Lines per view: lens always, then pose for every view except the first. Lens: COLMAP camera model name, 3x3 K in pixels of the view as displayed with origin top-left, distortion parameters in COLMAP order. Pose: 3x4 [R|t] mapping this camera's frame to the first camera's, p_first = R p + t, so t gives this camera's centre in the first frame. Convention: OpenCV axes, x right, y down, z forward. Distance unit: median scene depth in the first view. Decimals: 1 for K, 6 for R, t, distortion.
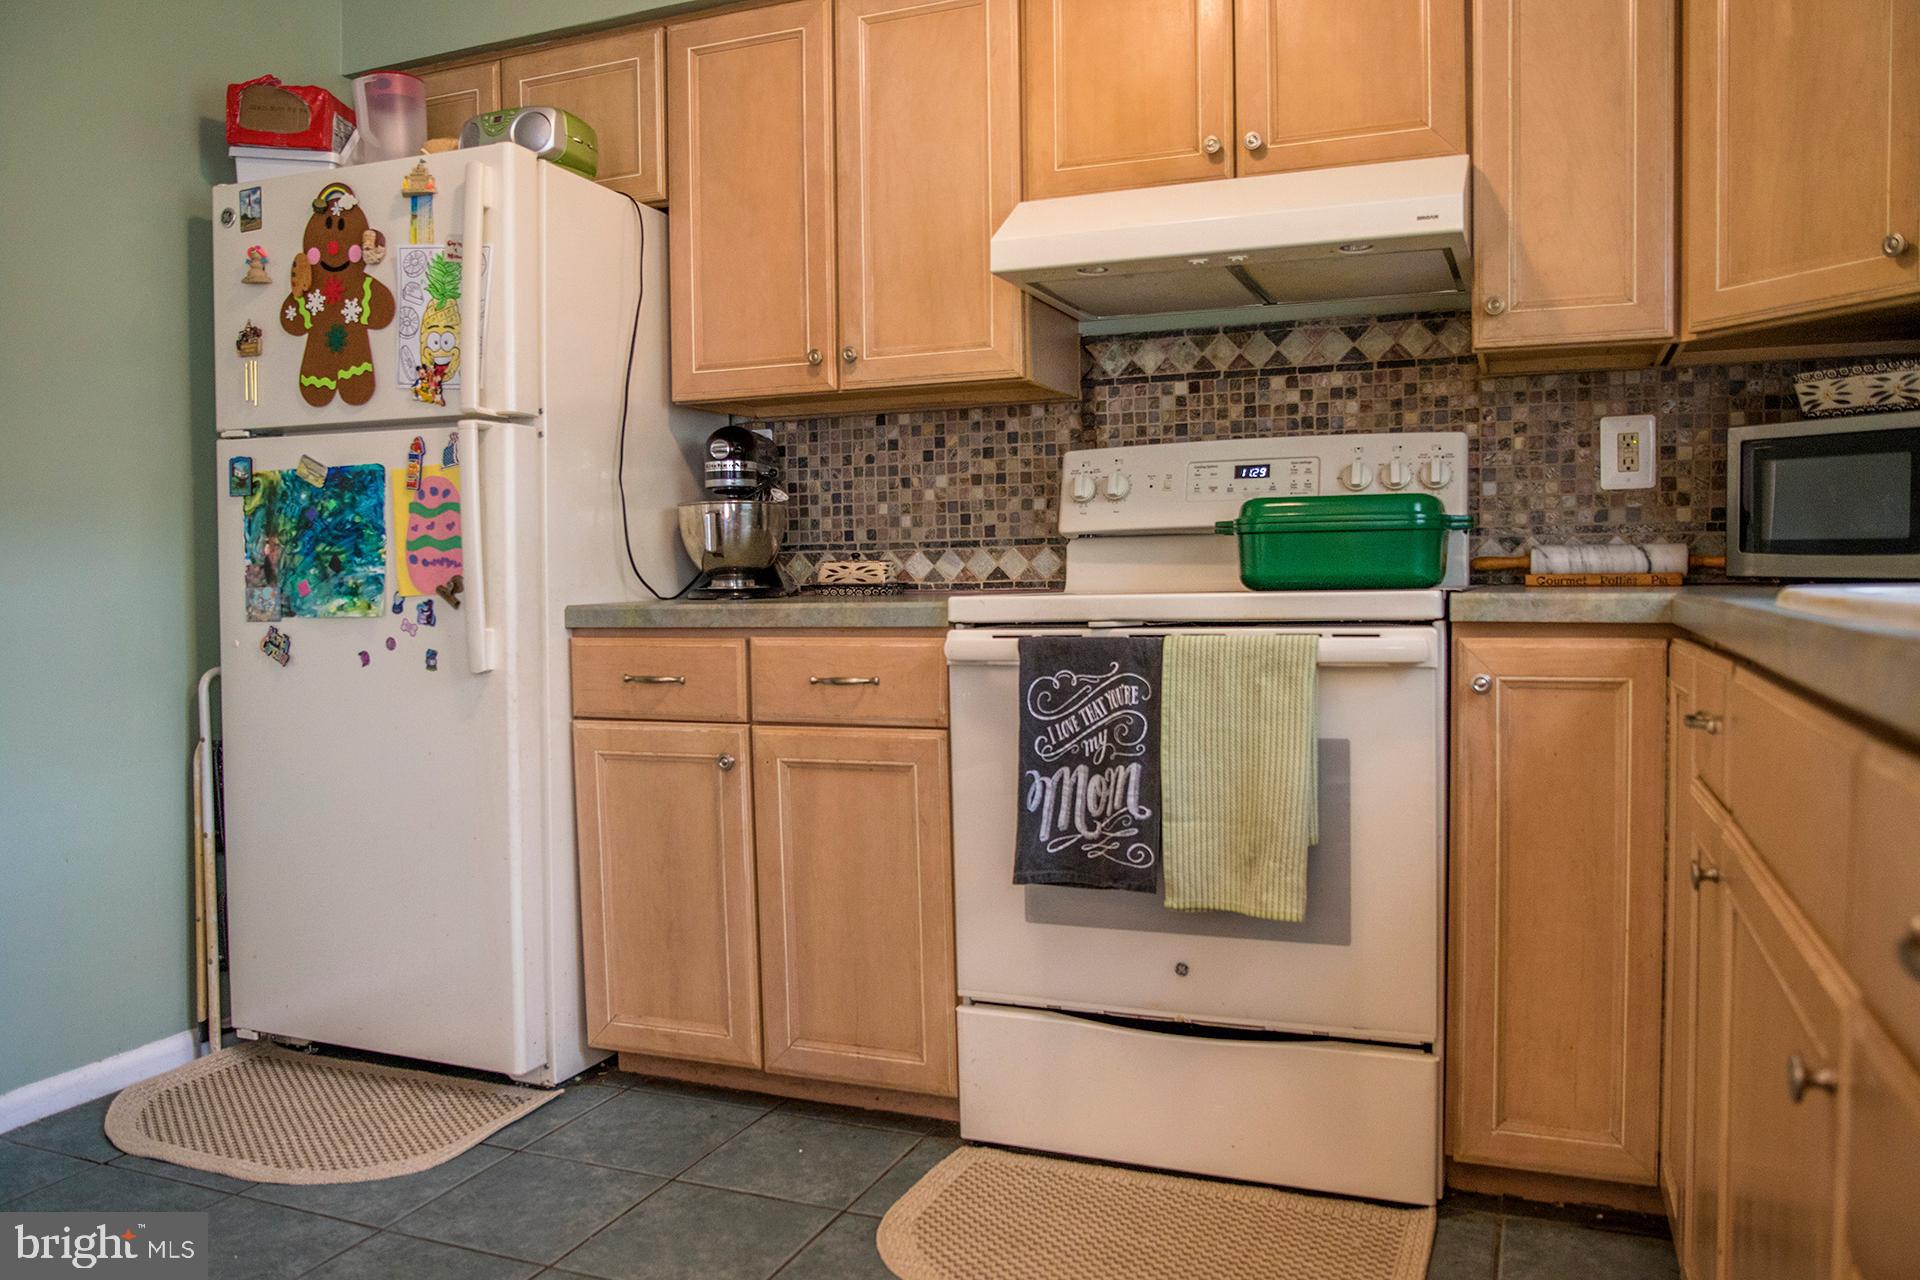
lens RADIAL K [[1424.3, 0, 963.8], [0, 1424.3, 648.2], [0, 0, 1]] dist [-0.077280, 0.056327]
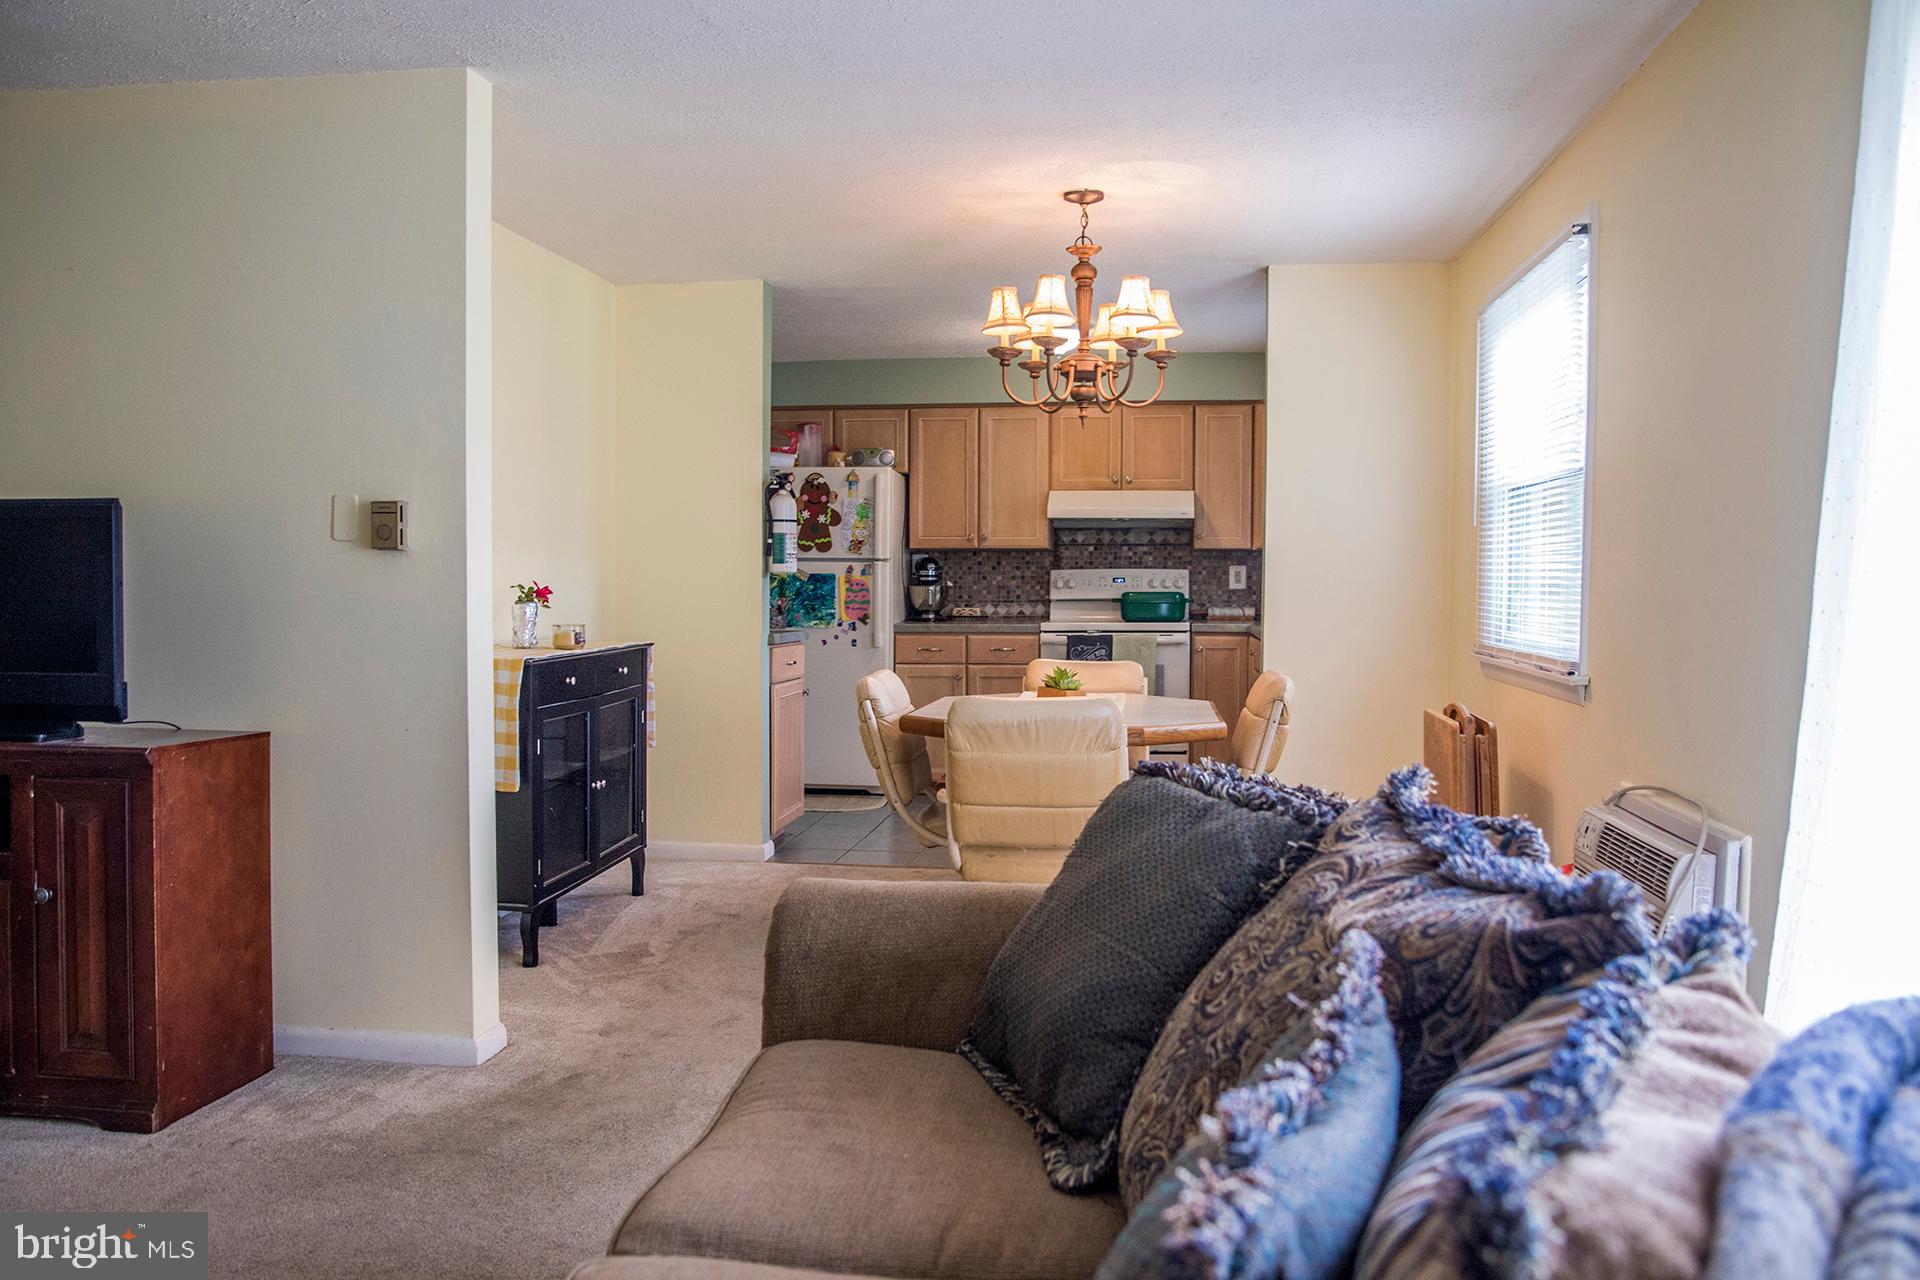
lens RADIAL K [[1424.3, 0, 963.8], [0, 1424.3, 648.2], [0, 0, 1]] dist [-0.077280, 0.056327]
pose [[0.967167, 0.002236, 0.254131, -0.893818], [-0.001083, 0.999988, -0.004680, 0.032495], [-0.254138, 0.004251, 0.967159, -1.849385]]
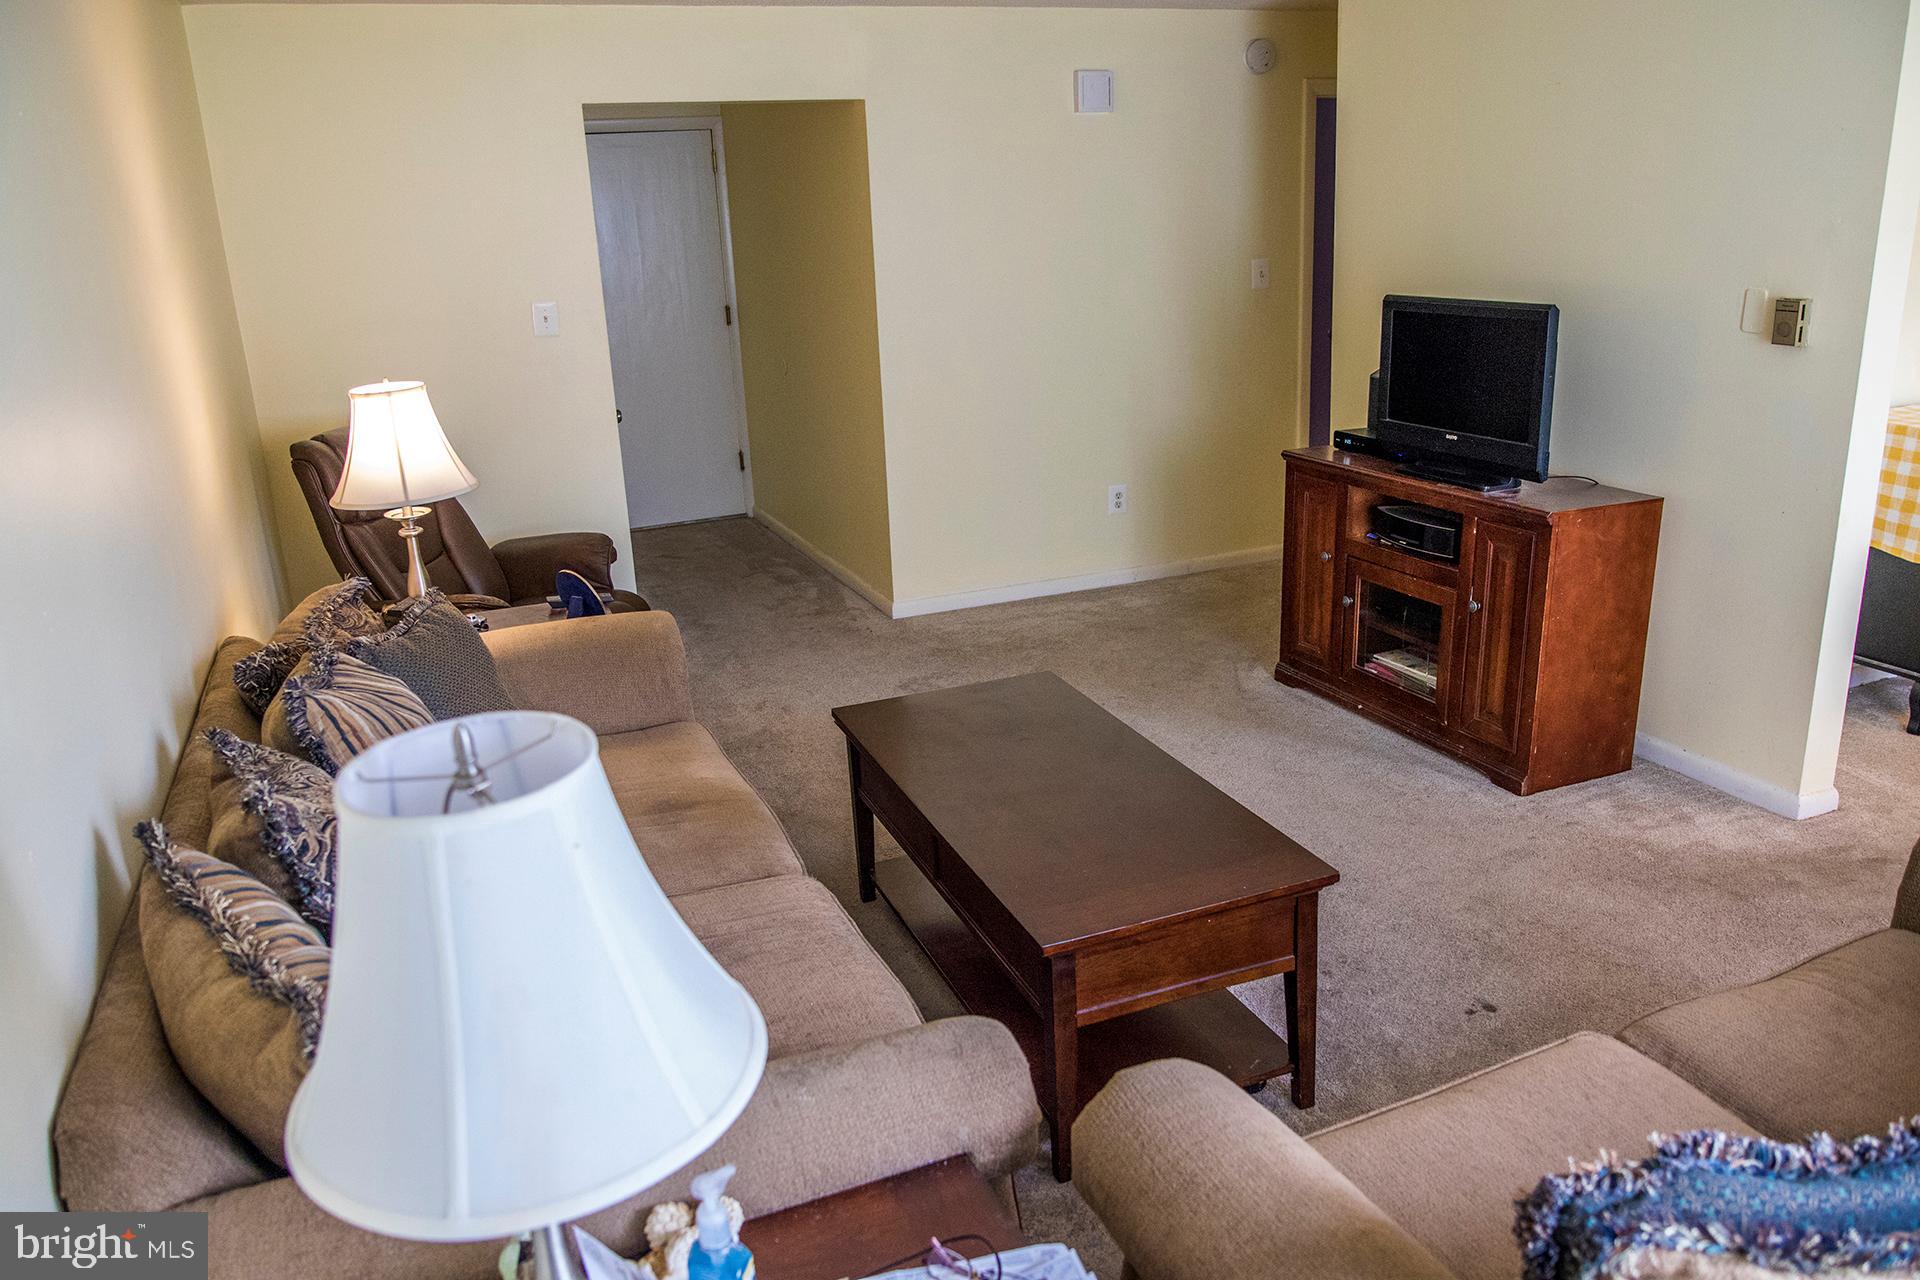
lens RADIAL K [[1424.3, 0, 963.8], [0, 1424.3, 648.2], [0, 0, 1]] dist [-0.077280, 0.056327]
pose [[0.708000, 0.190638, -0.679995, -0.264828], [0.001856, 0.962370, 0.271734, -0.463188], [0.706210, -0.193650, 0.681005, -2.337421]]
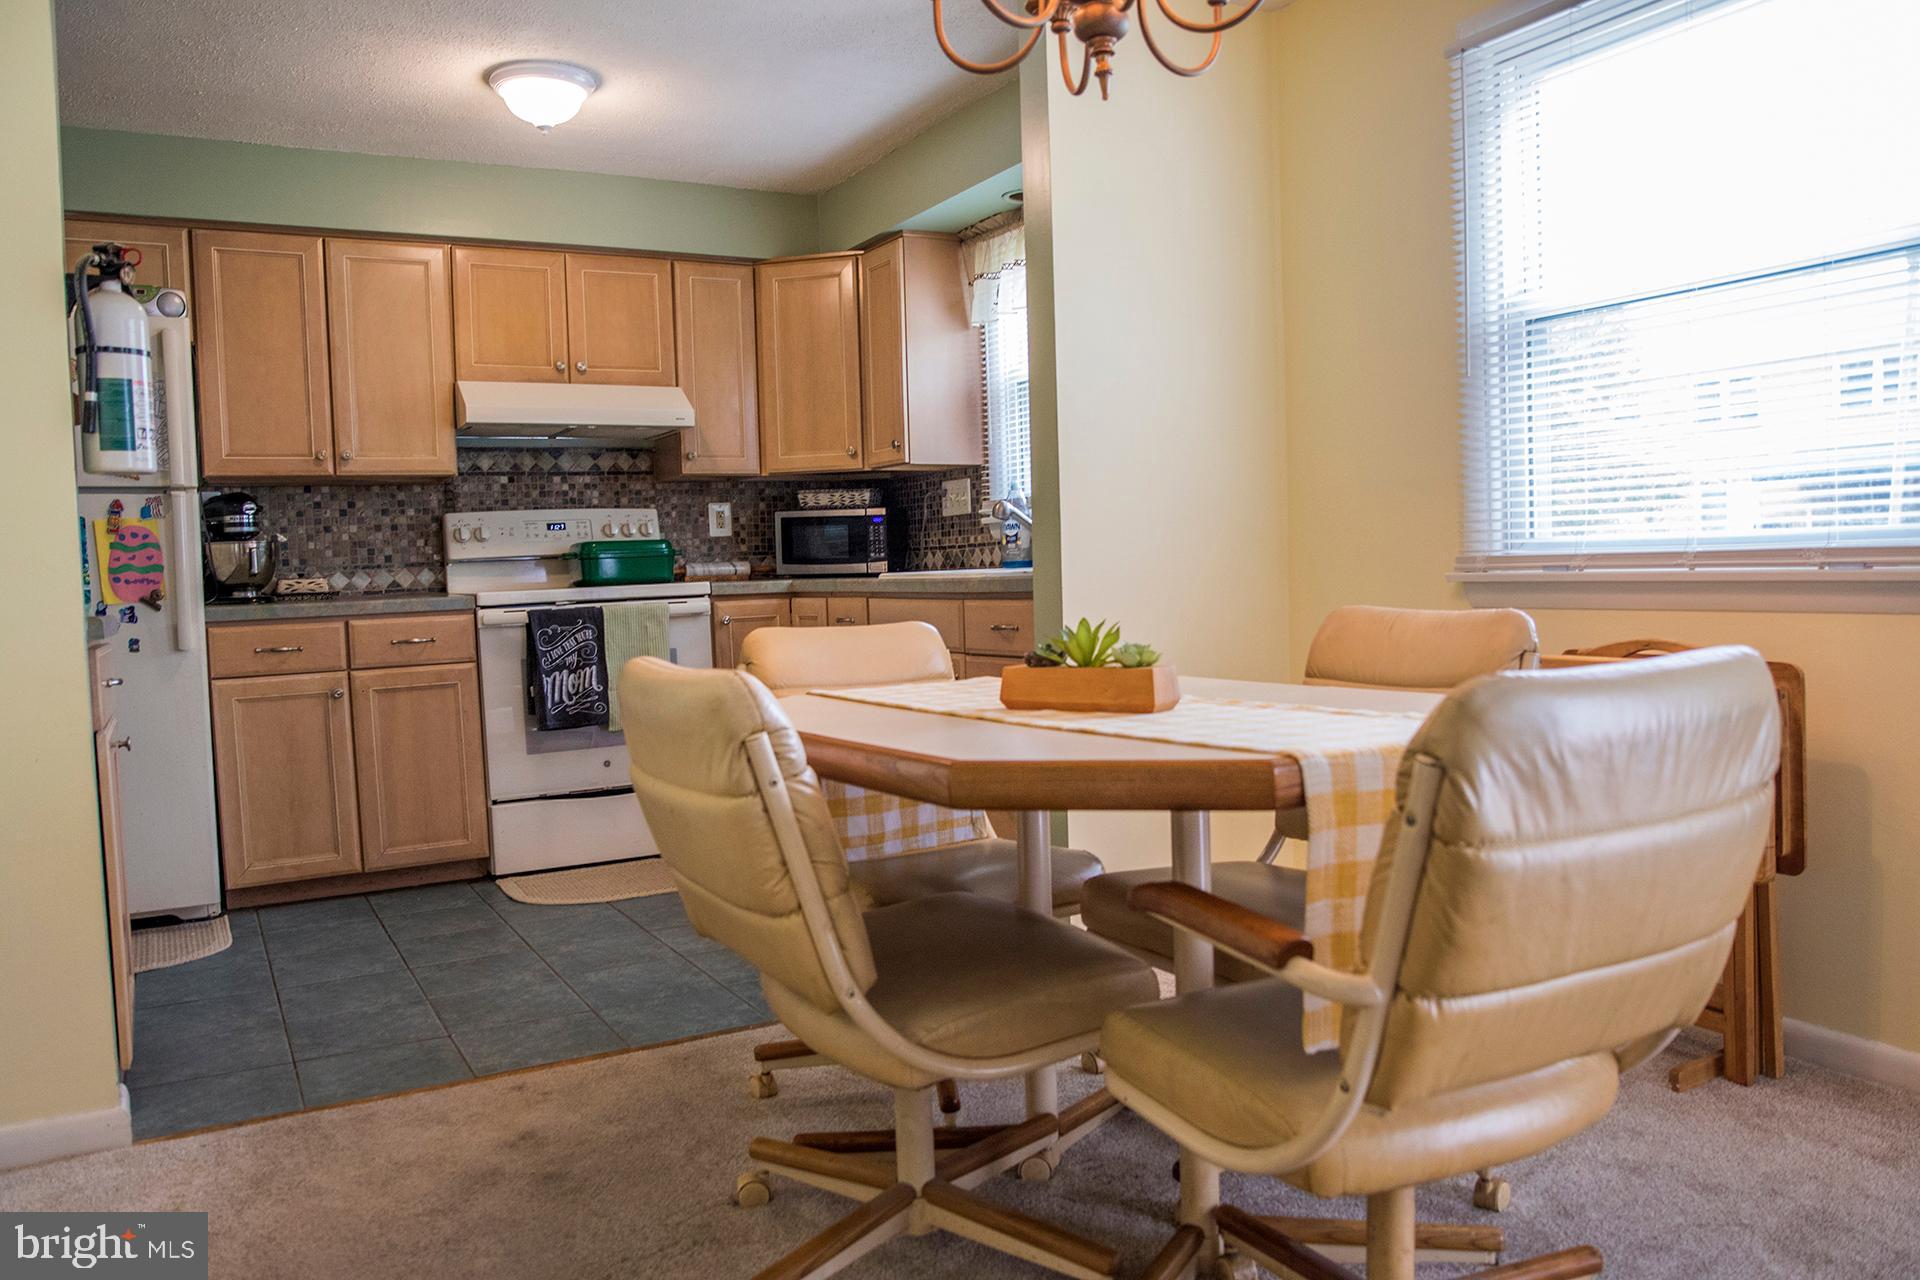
lens RADIAL K [[1424.3, 0, 963.8], [0, 1424.3, 648.2], [0, 0, 1]] dist [-0.077280, 0.056327]
pose [[0.621142, -0.055133, 0.781756, -0.997180], [0.066994, 0.997606, 0.017126, 0.045529], [-0.780829, 0.041735, 0.623349, -0.641767]]
